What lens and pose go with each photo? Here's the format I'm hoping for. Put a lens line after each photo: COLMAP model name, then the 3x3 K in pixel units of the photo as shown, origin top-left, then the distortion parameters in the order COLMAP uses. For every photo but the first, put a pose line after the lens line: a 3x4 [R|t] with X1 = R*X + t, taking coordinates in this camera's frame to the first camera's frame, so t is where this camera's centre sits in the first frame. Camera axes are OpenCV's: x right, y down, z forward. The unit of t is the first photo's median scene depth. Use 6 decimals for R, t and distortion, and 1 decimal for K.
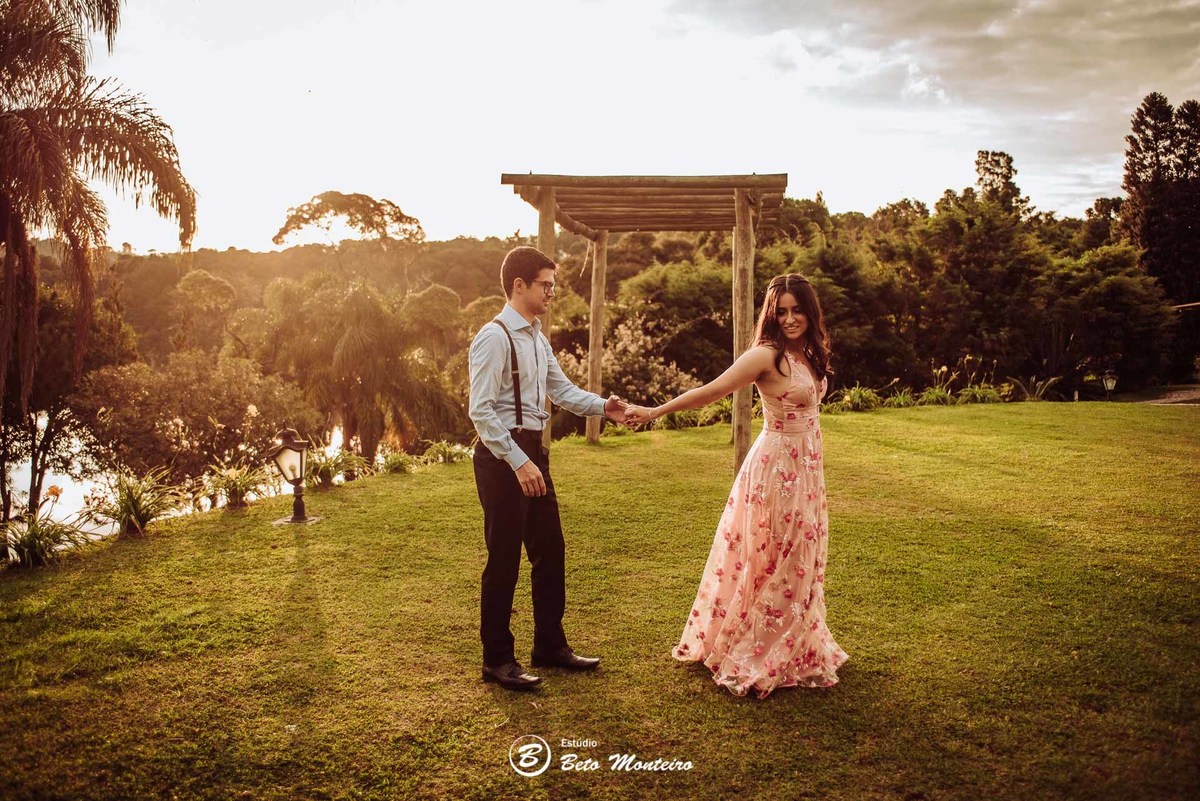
lens RADIAL K [[1116.1, 0, 600.0], [0, 1116.1, 400.5], [0, 0, 1]] dist [-0.055283, 0.046259]
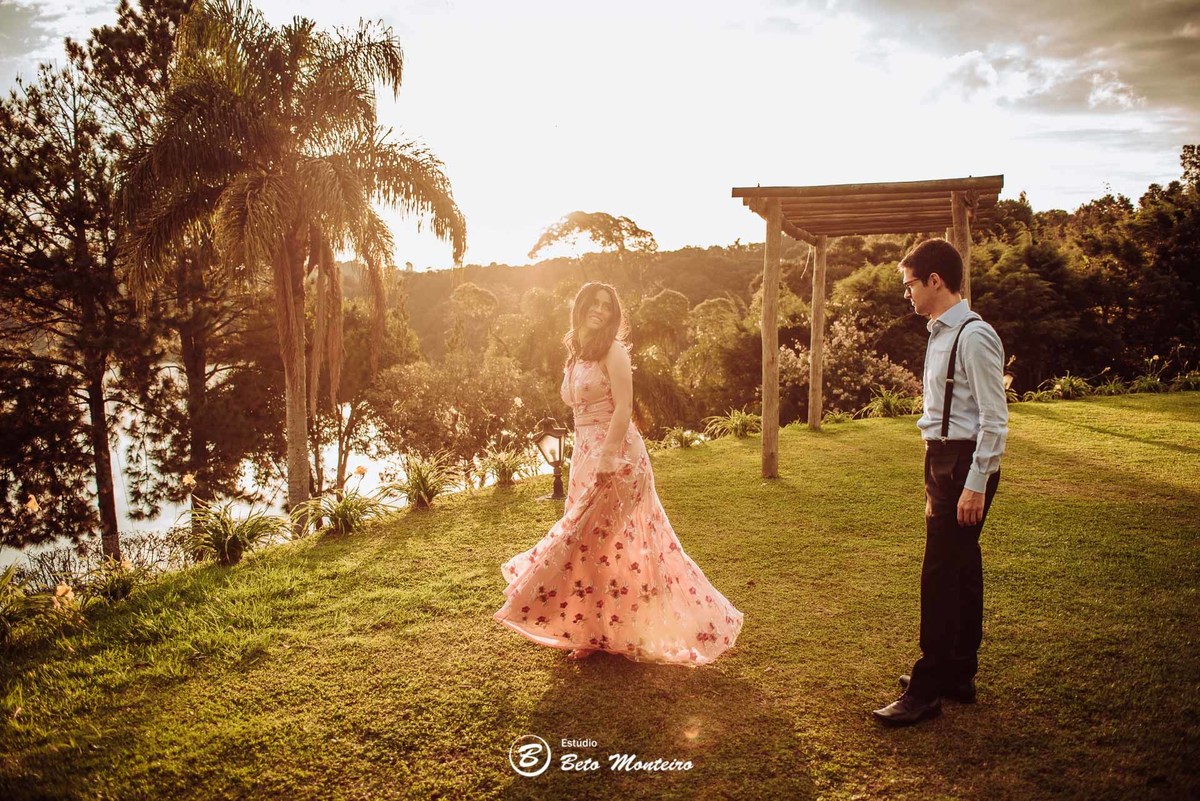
lens RADIAL K [[984.9, 0, 591.8], [0, 984.9, 400.8], [0, 0, 1]] dist [-0.063271, 0.023760]
pose [[0.975645, -0.005749, -0.219281, -0.004483], [0.007965, 0.999926, 0.009221, -0.000507], [0.219212, -0.010743, 0.975618, 0.004447]]
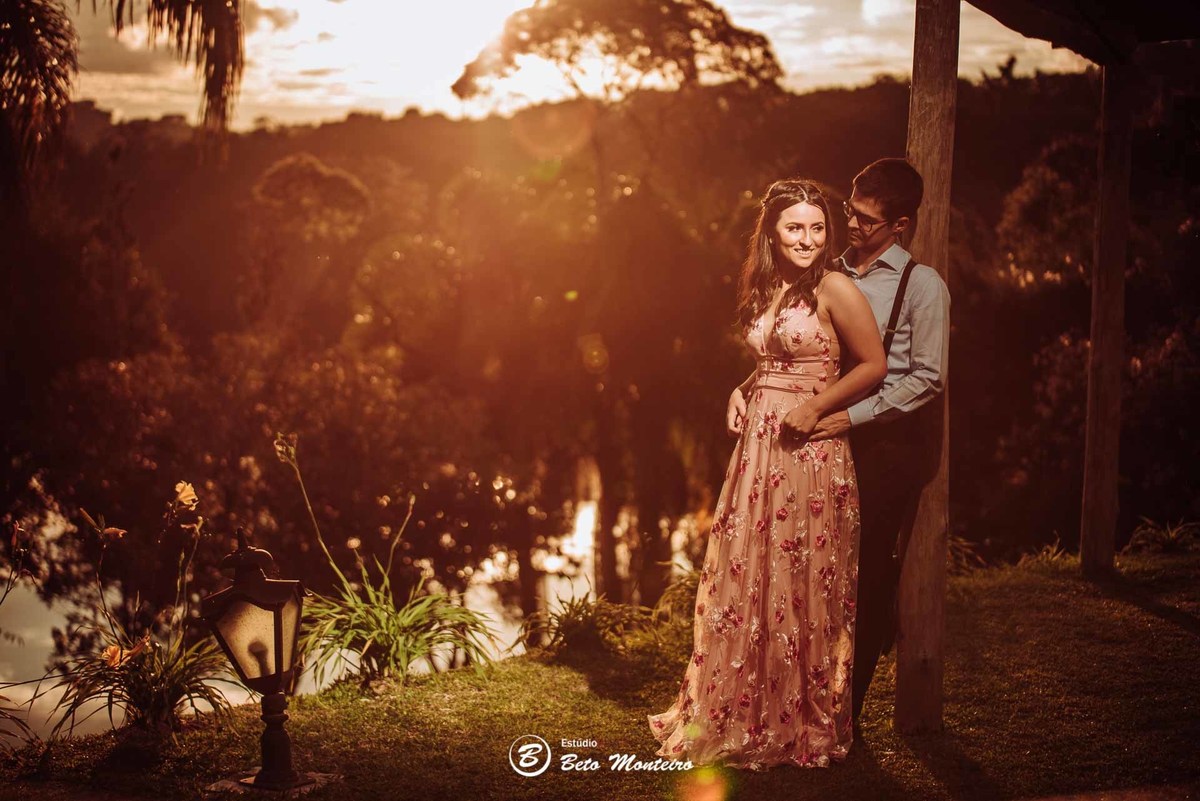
lens RADIAL K [[2370.7, 0, 600.0], [0, 2370.7, 400.5], [0, 0, 1]] dist [-0.275391, 0.220702]
pose [[0.968662, 0.009125, -0.248217, 0.015547], [-0.011832, 0.999886, -0.009417, -0.007154], [0.248102, 0.012059, 0.968659, 0.082759]]
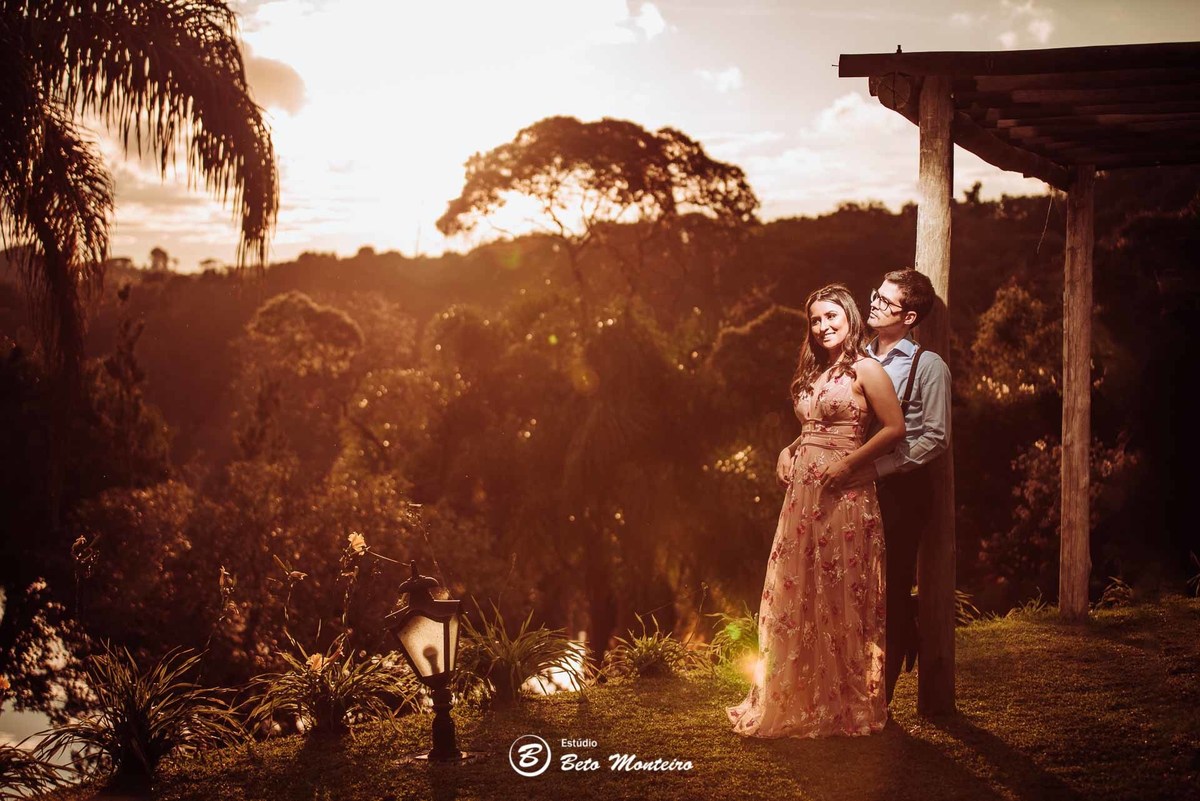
lens RADIAL K [[2509.8, 0, 600.0], [0, 2509.8, 400.5], [0, 0, 1]] dist [-0.288651, 0.147751]
pose [[0.973461, -0.026684, -0.227292, 0.021270], [0.010914, 0.997462, -0.070356, 0.009715], [0.228593, 0.066008, 0.971282, -0.032931]]
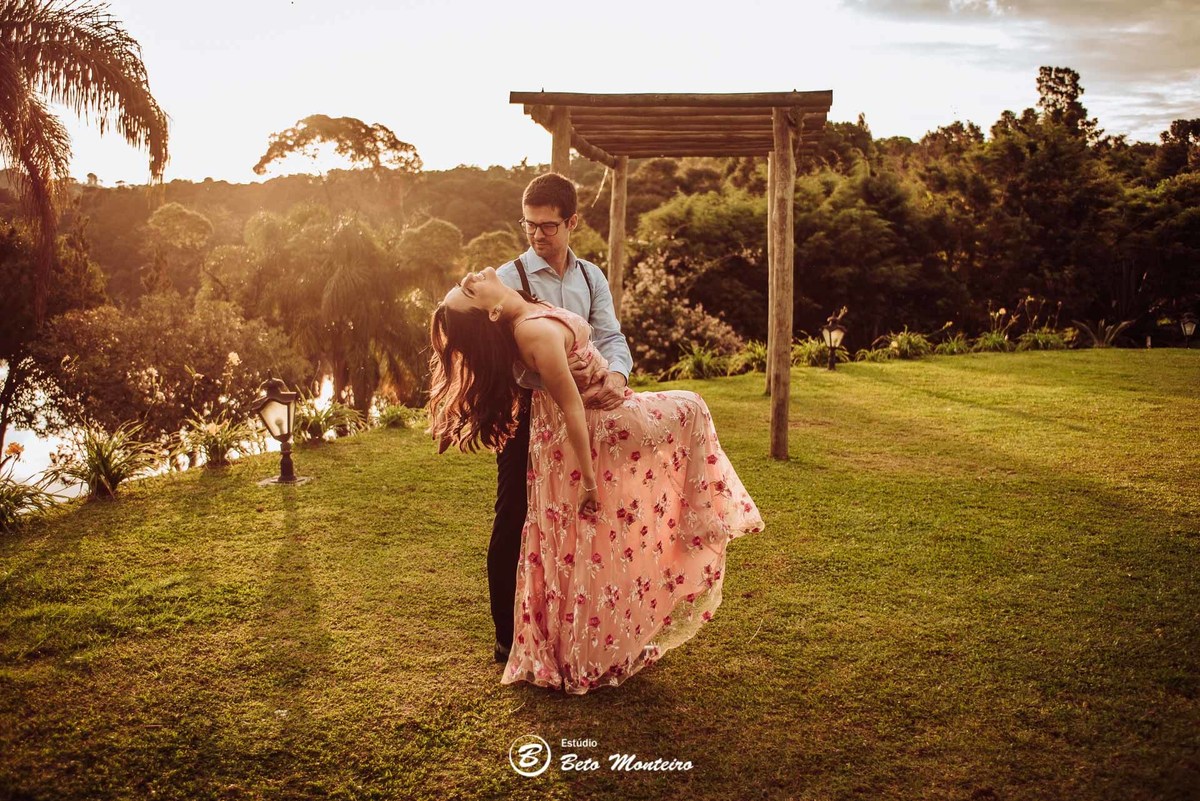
lens RADIAL K [[1230.1, 0, 600.0], [0, 1230.1, 400.5], [0, 0, 1]] dist [-0.049060, 0.052875]
pose [[0.999918, -0.000537, -0.012809, -0.001649], [0.001090, 0.999067, 0.043180, 0.000147], [0.012774, -0.043190, 0.998985, 0.004985]]
